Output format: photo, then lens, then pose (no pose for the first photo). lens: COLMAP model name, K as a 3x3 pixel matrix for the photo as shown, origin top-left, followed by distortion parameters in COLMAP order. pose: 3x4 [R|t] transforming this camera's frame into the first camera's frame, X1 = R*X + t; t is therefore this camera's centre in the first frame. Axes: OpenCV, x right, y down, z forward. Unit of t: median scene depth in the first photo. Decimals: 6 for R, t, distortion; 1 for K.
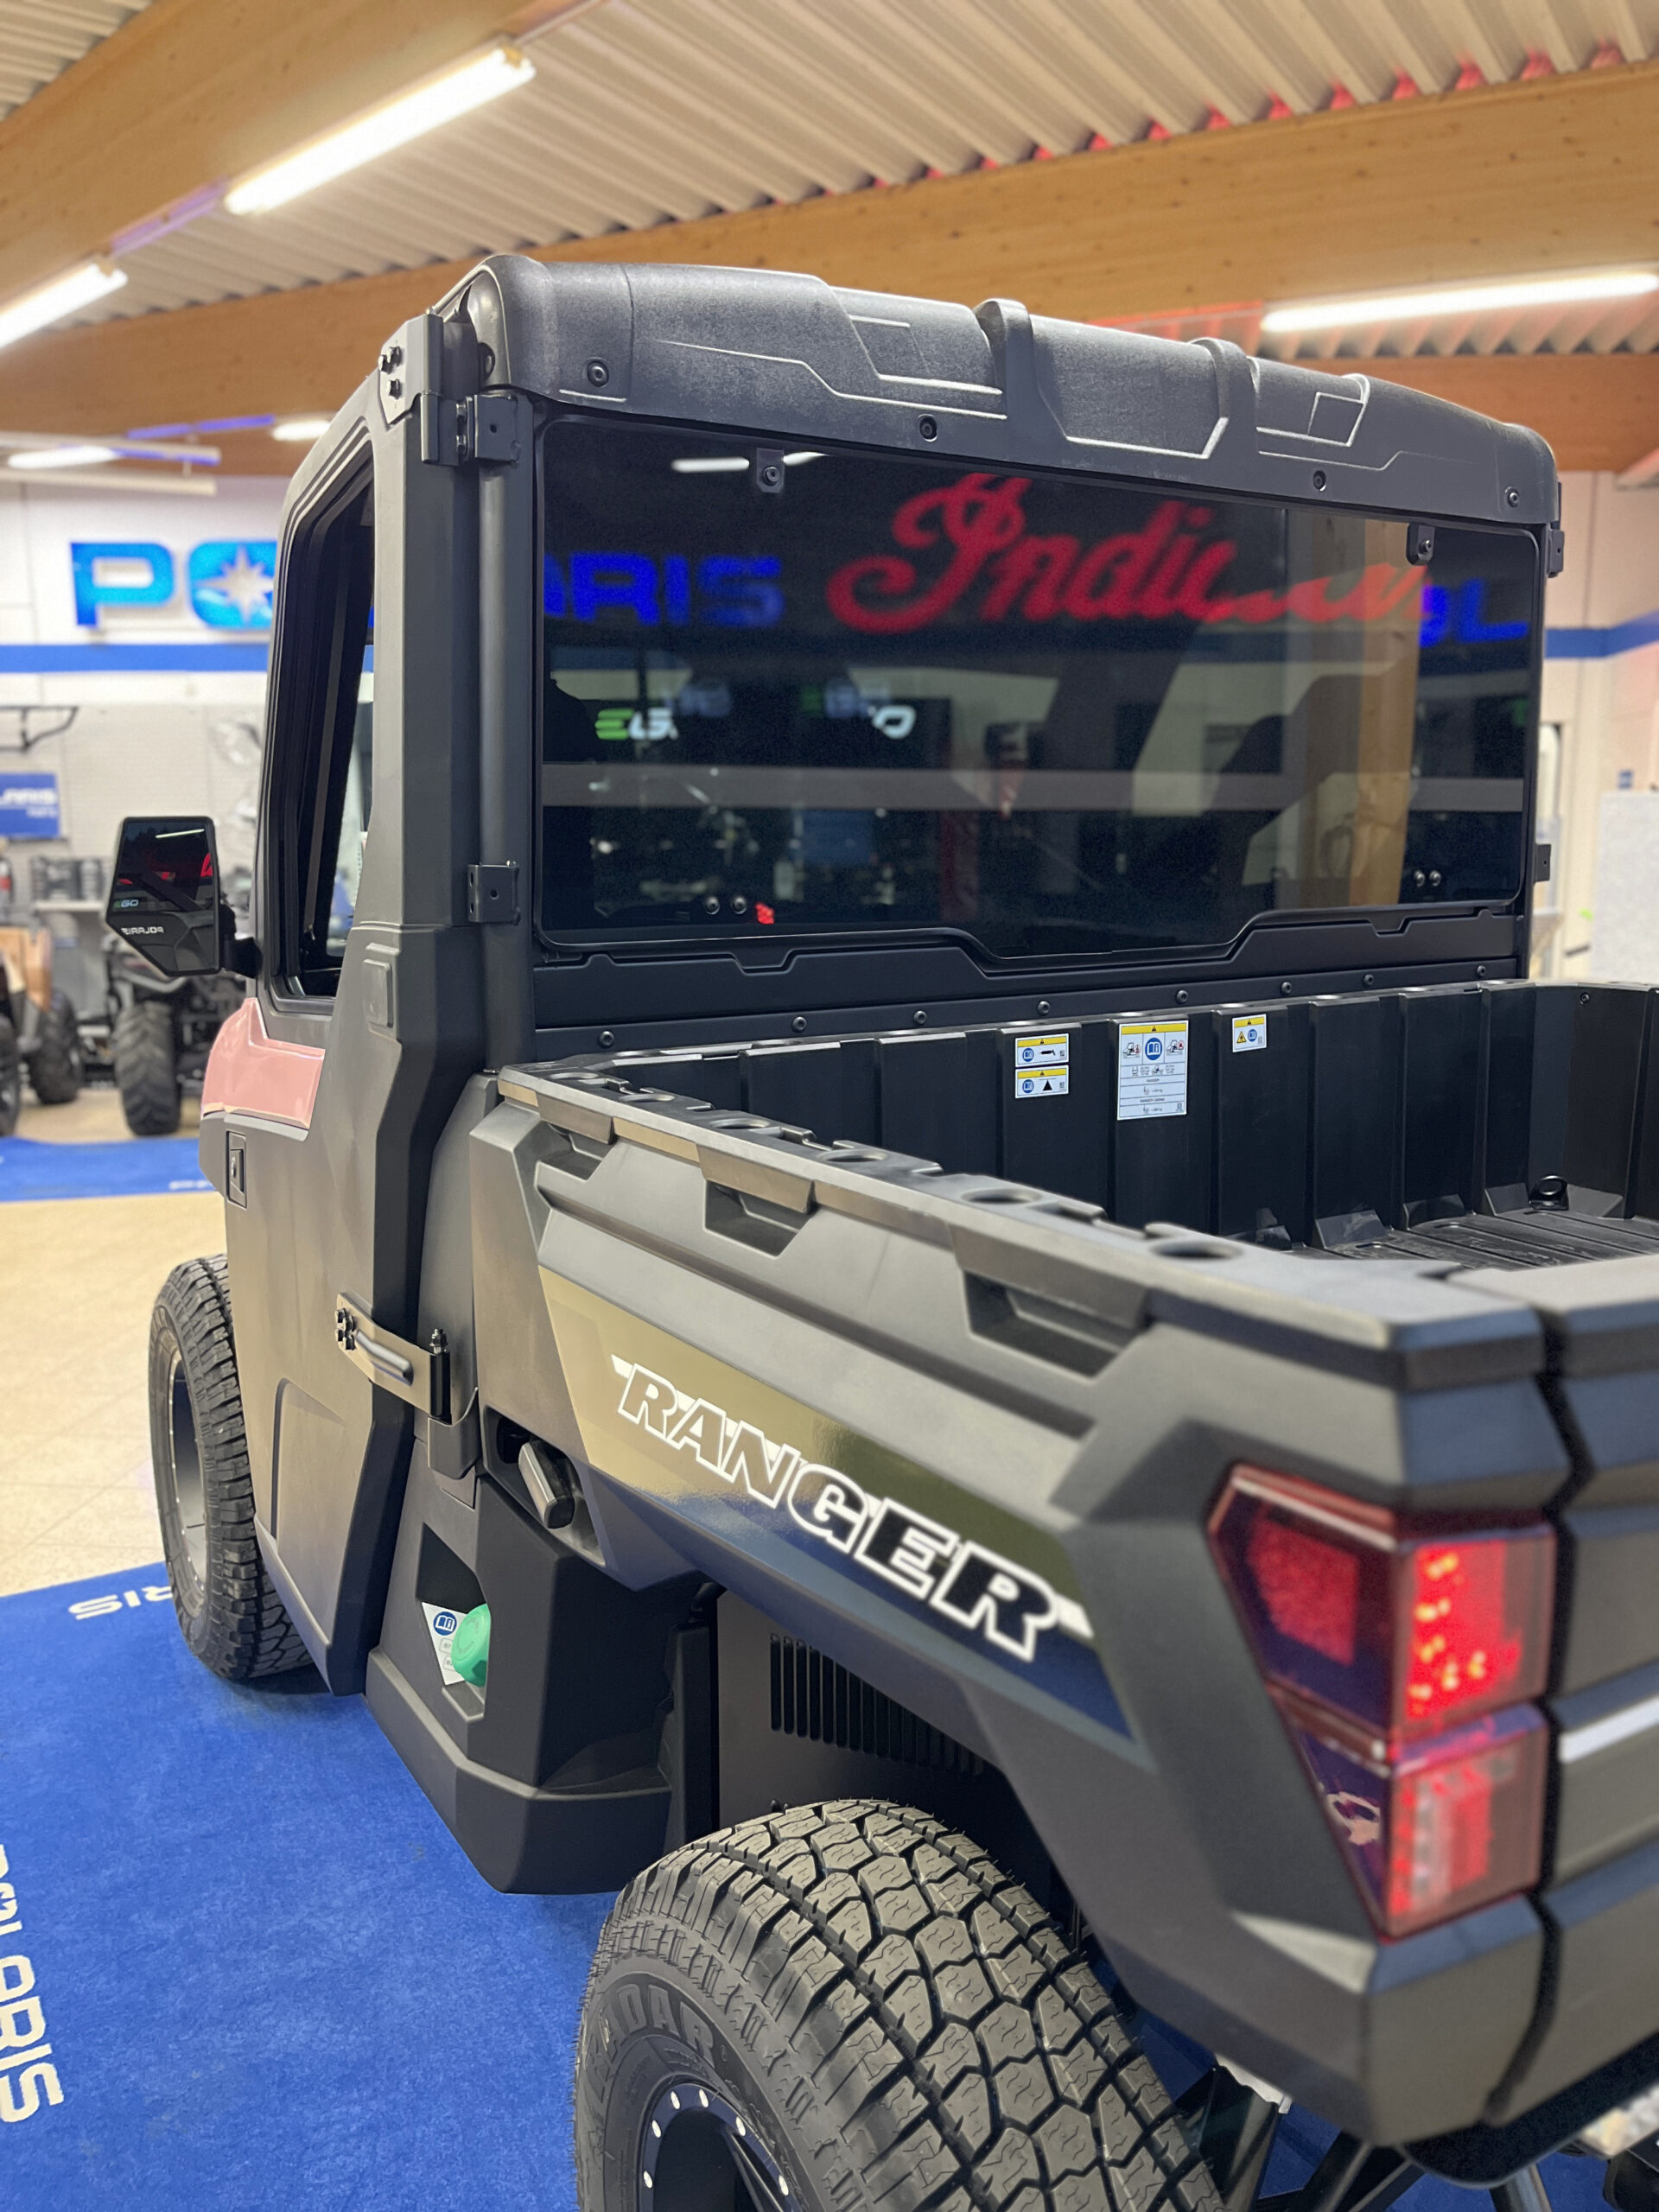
lens RADIAL K [[1672.3, 0, 831.6], [0, 1672.3, 1117.7], [0, 0, 1]] dist [0.060954, -0.085089]
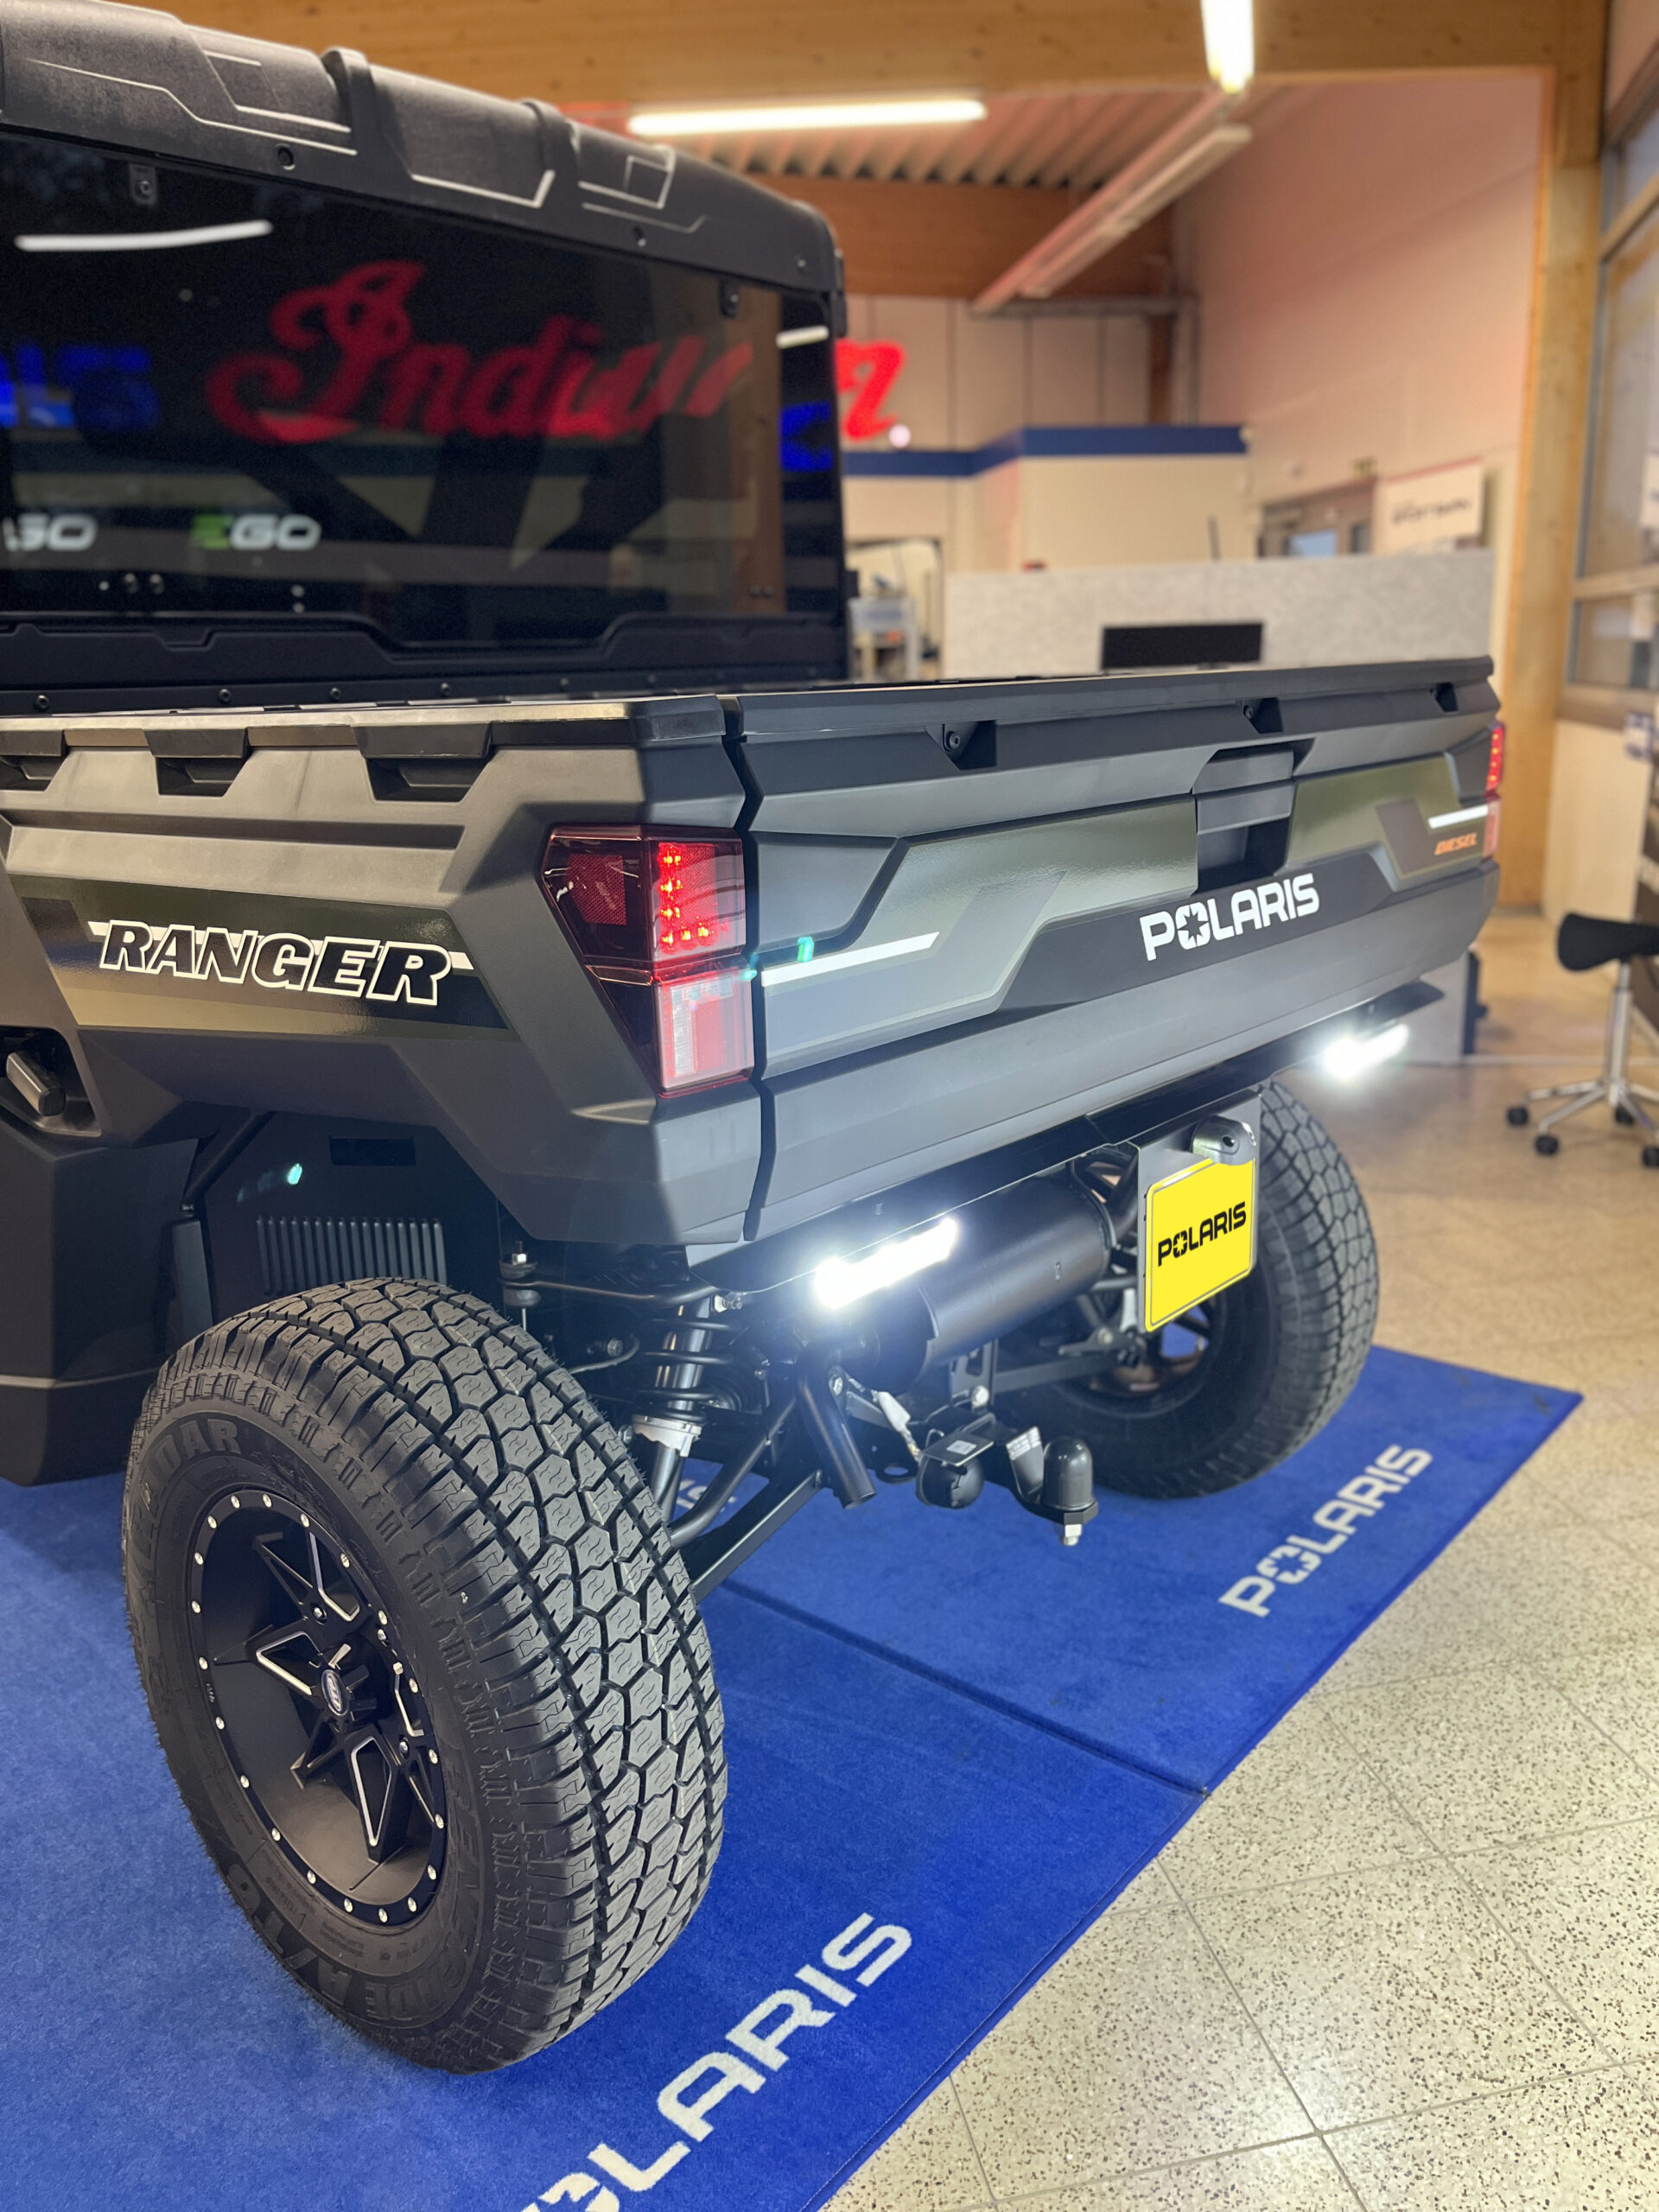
lens RADIAL K [[1693.2, 0, 809.3], [0, 1693.2, 1147.6], [0, 0, 1]] dist [0.028914, -0.063441]
pose [[0.951096, -0.100939, 0.291938, -0.011427], [0.071012, 0.991238, 0.111377, 0.219597], [-0.300622, -0.085199, 0.949930, -0.362633]]
